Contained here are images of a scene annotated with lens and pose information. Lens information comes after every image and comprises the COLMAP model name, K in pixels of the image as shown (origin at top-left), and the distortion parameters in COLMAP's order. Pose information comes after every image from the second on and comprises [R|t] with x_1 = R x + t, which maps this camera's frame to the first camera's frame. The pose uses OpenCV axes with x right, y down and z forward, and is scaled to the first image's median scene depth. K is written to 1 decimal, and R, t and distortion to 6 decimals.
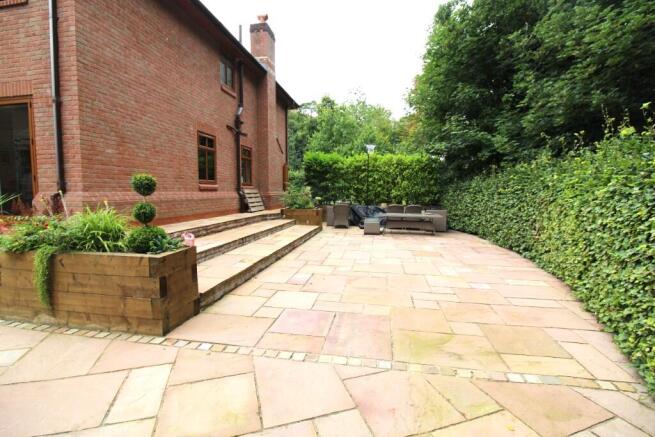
lens RADIAL K [[301.3, 0, 329.9], [0, 301.3, 213.6], [0, 0, 1]] dist [0.000464, -0.013073]
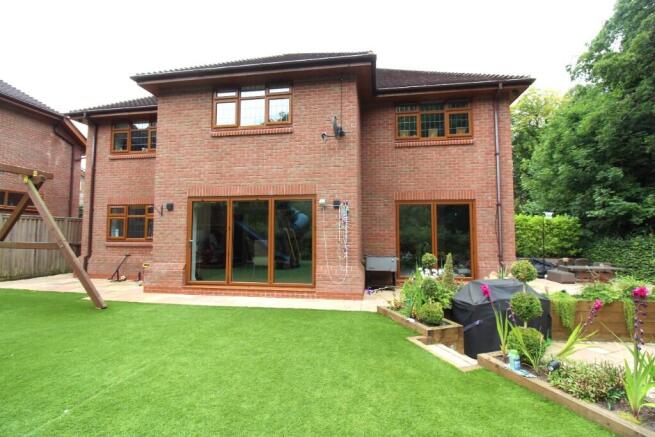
lens RADIAL K [[301.3, 0, 329.9], [0, 301.3, 213.6], [0, 0, 1]] dist [0.000464, -0.013073]
pose [[0.999721, -0.002384, 0.023506, -0.718260], [0.005550, 0.990752, -0.135569, -0.044777], [-0.022965, 0.135662, 0.990489, -0.223664]]
